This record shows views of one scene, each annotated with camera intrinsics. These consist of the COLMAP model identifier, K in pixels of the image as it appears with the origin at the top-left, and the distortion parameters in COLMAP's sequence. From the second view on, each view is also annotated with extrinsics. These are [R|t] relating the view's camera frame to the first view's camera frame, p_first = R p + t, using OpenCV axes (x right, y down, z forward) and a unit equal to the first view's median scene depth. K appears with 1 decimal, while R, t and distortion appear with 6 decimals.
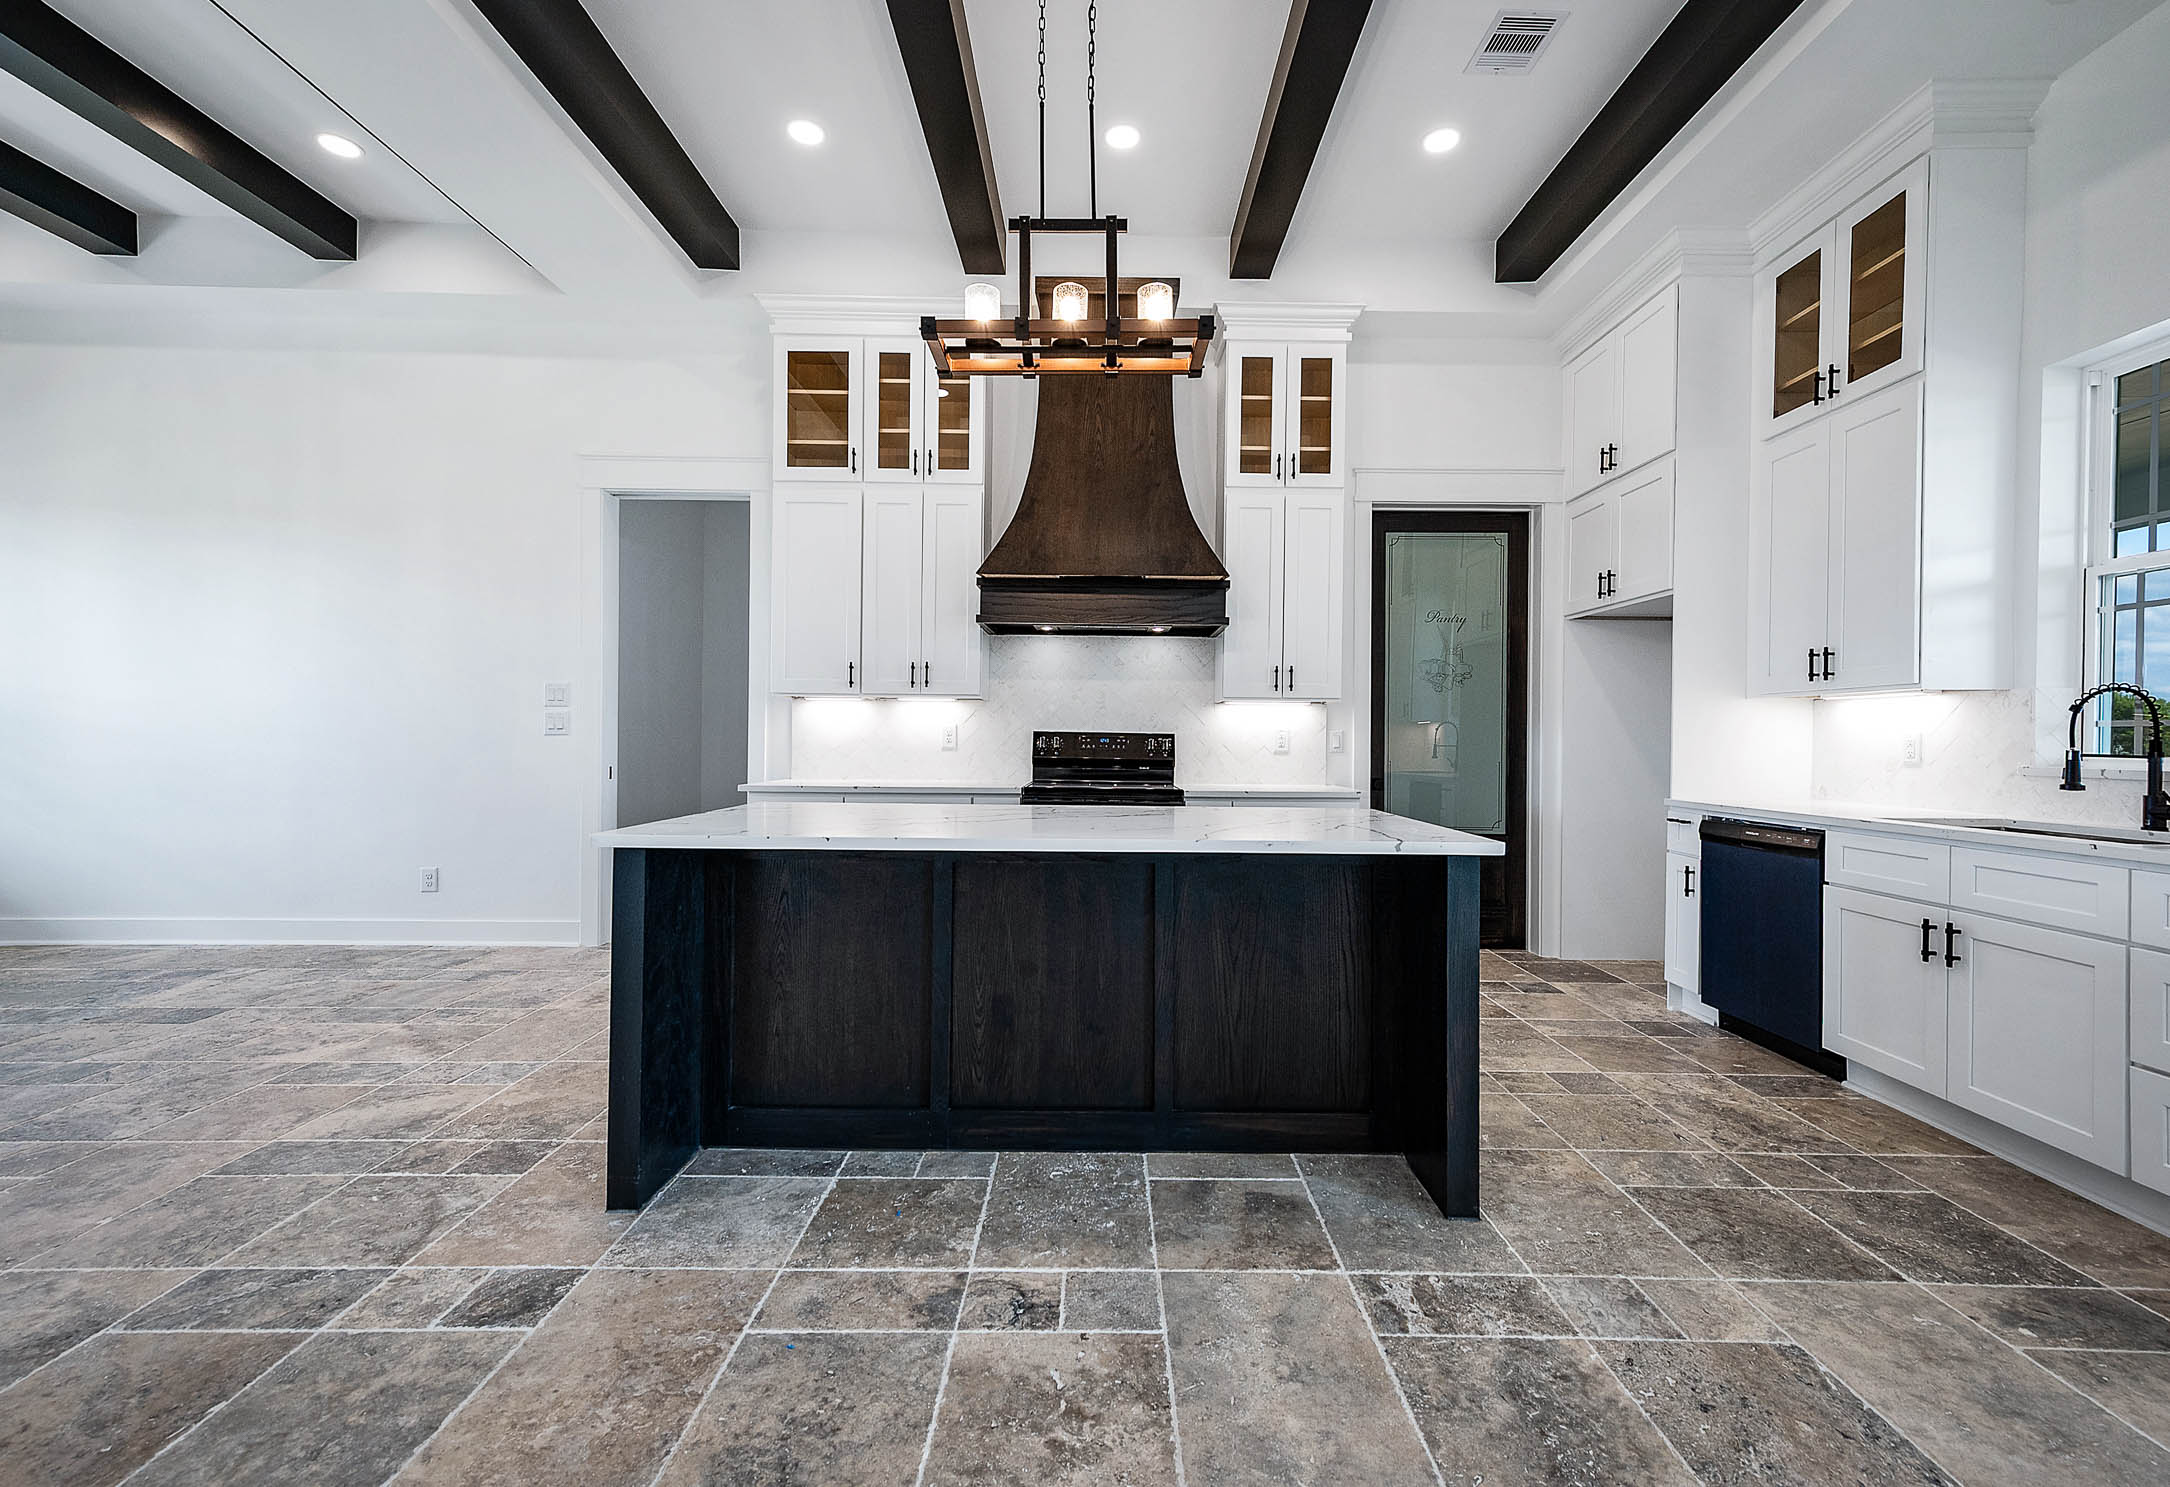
lens RADIAL K [[913.5, 0, 1103.7], [0, 913.5, 740.3], [0, 0, 1]] dist [0.008900, 0.001518]
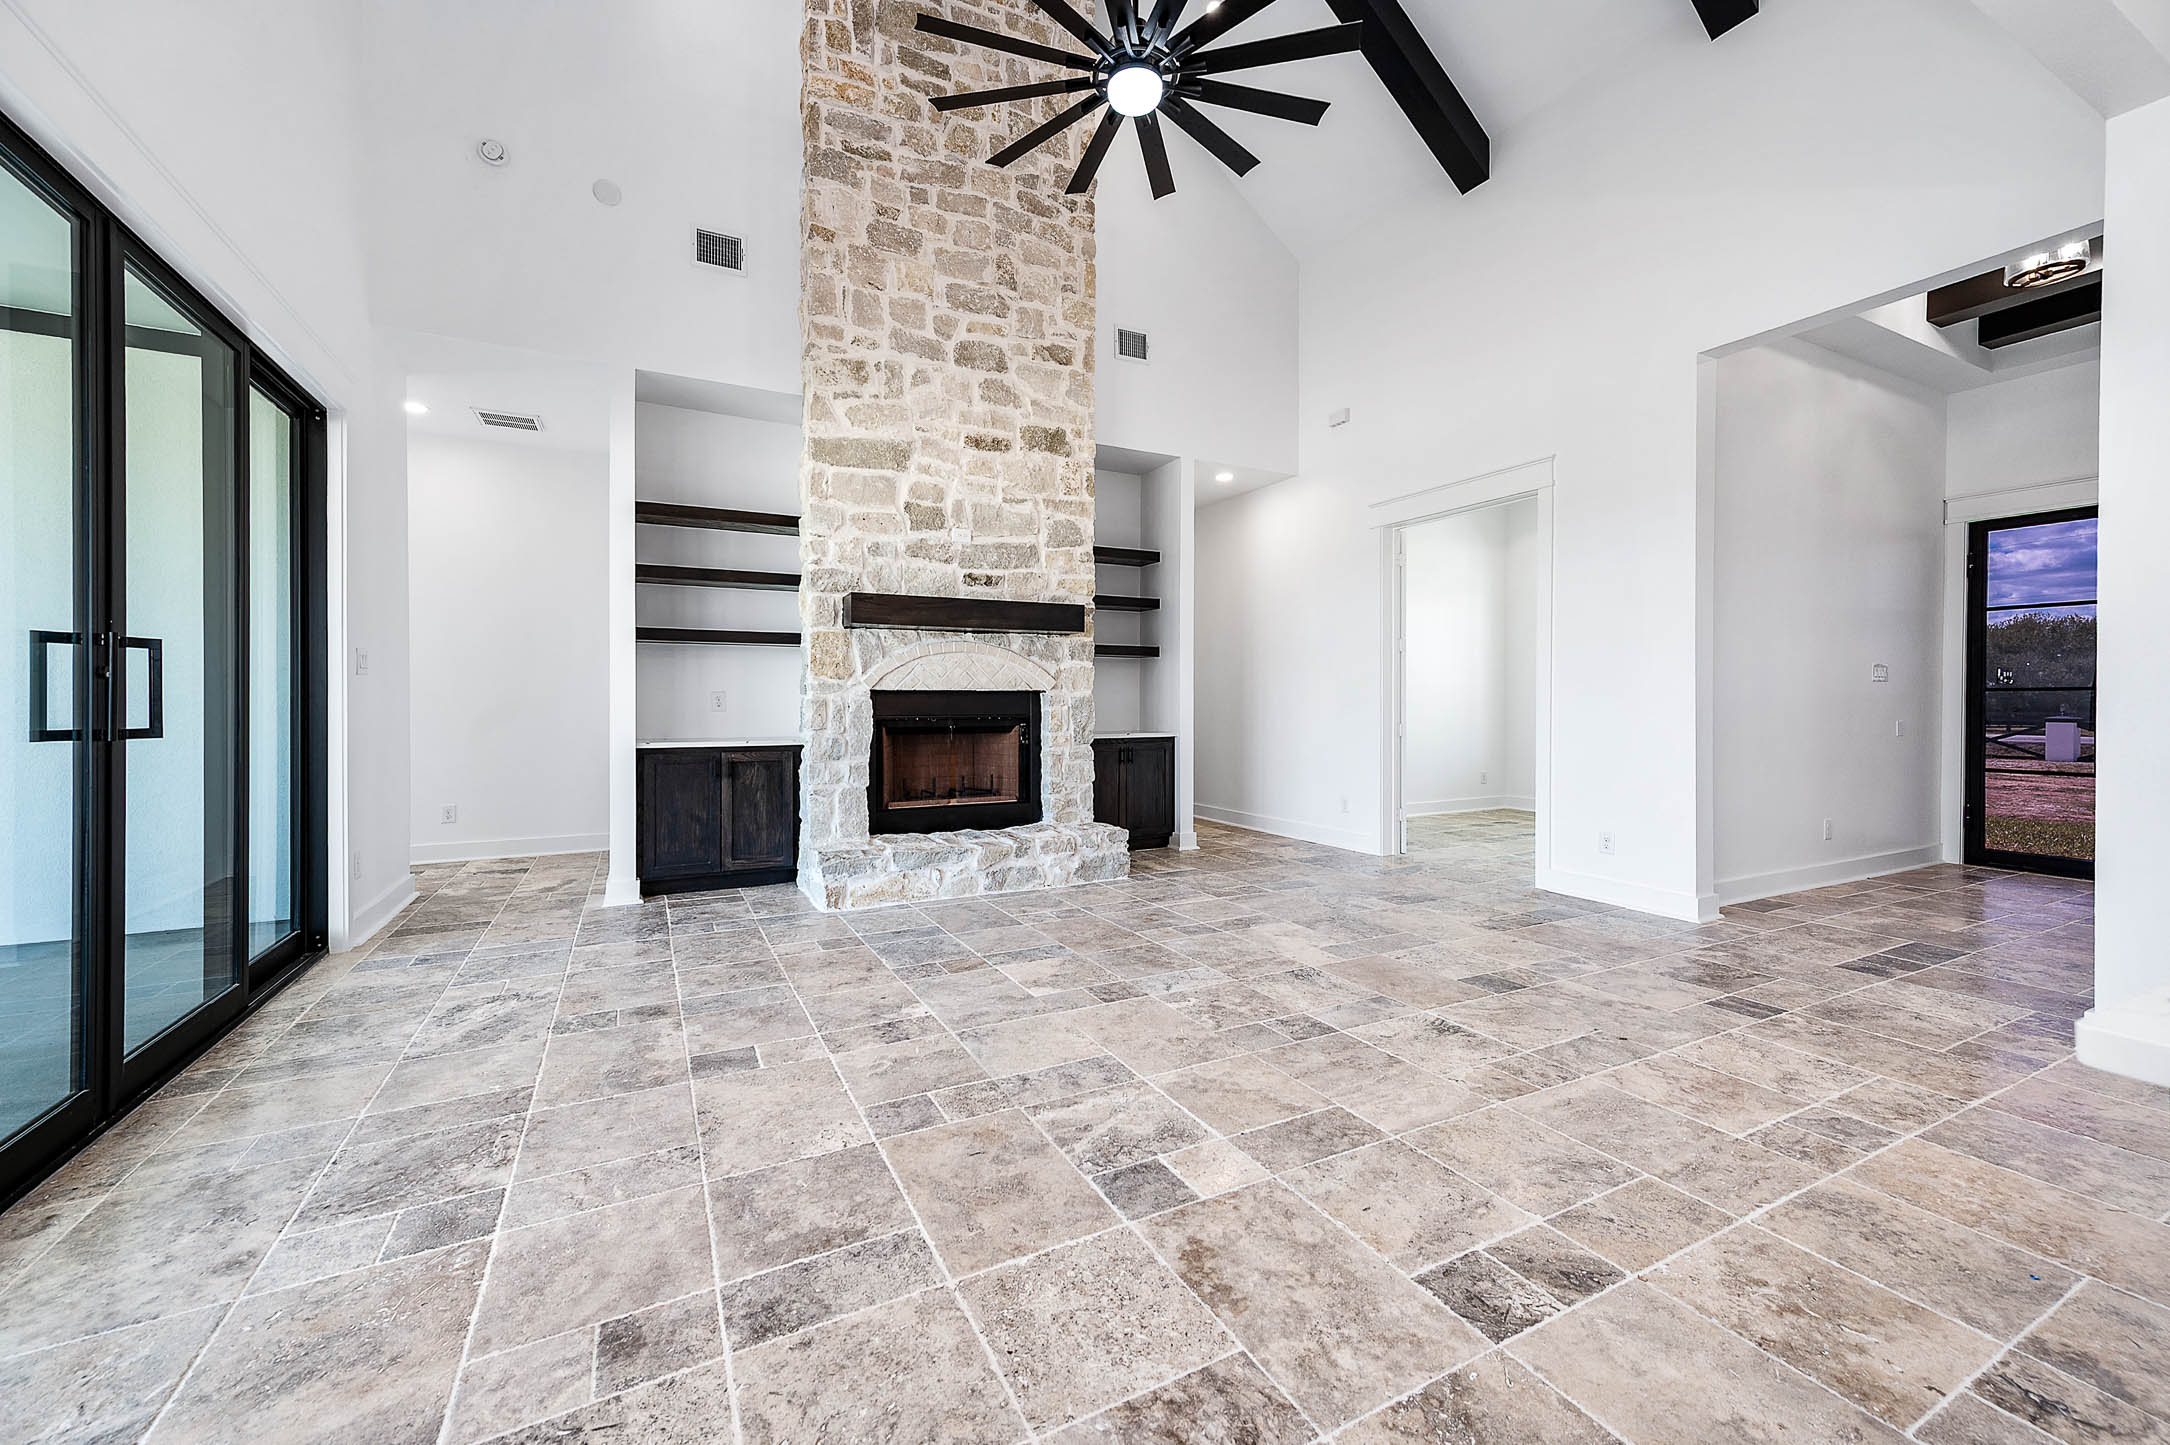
lens RADIAL K [[856.8, 0, 1093.7], [0, 856.8, 707.5], [0, 0, 1]] dist [0.012637, -0.000029]
pose [[-0.884751, -0.006156, -0.466024, 0.507255], [-0.010202, 0.999929, 0.006162, 0.003892], [0.465953, 0.010206, -0.884751, 0.640824]]
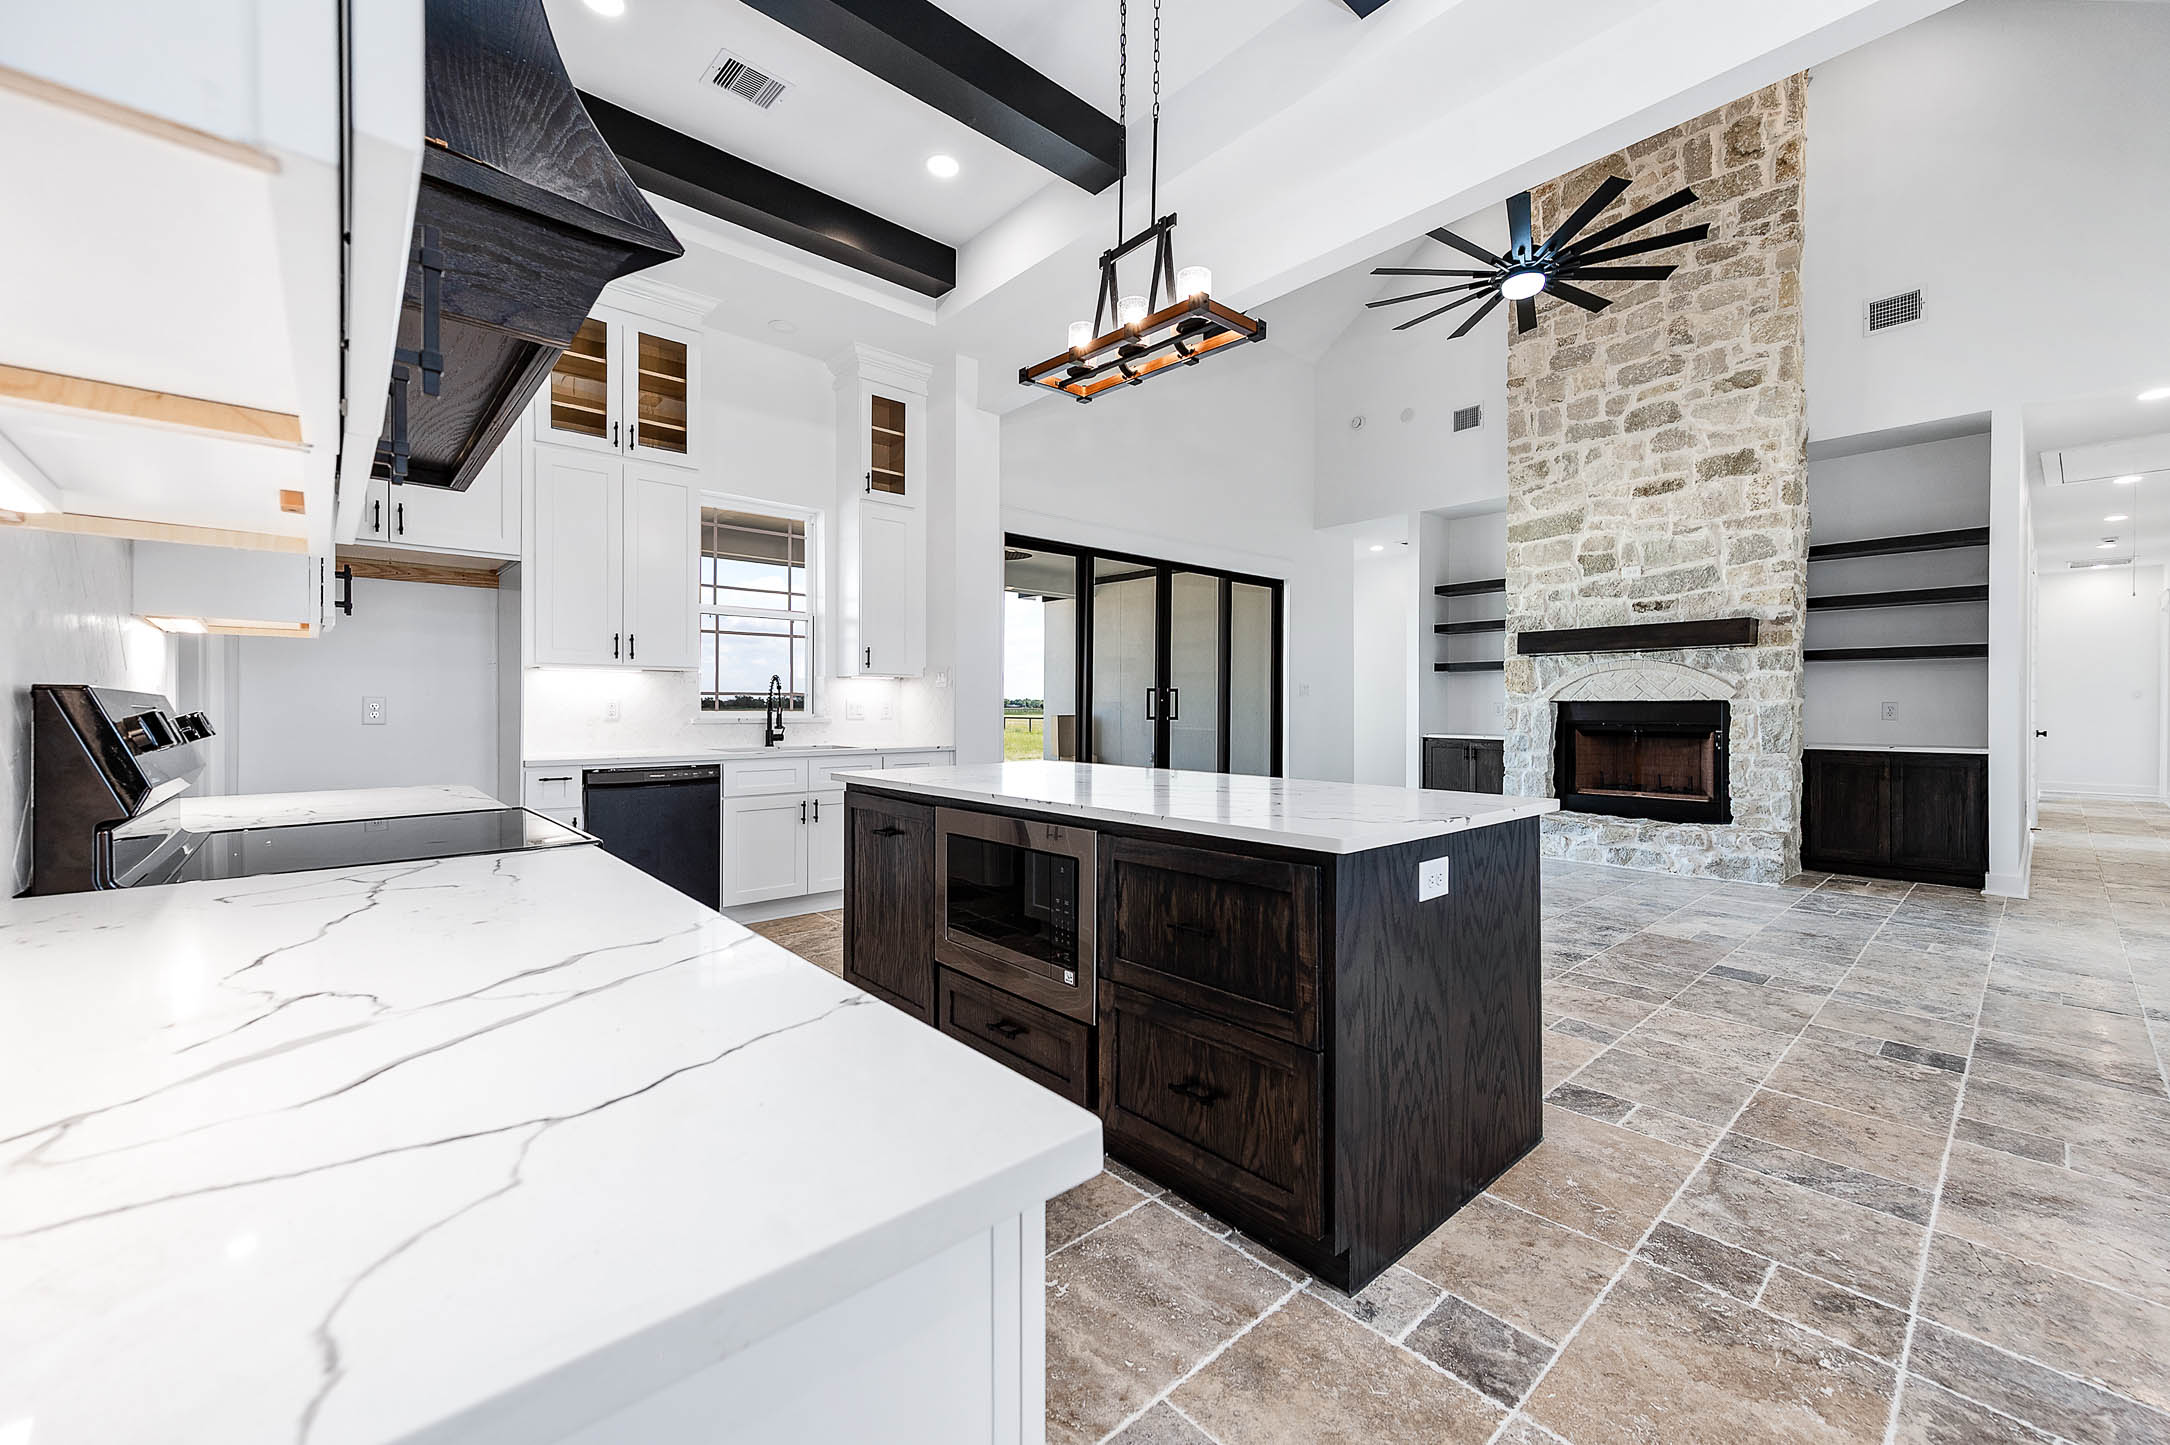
lens RADIAL K [[856.8, 0, 1091.0], [0, 856.8, 710.3], [0, 0, 1]] dist [0.012637, -0.000029]
pose [[-0.666245, -0.013755, 0.745606, -0.564223], [-0.006315, 0.999898, 0.012803, -0.009693], [-0.745706, 0.003821, -0.666264, 1.250391]]
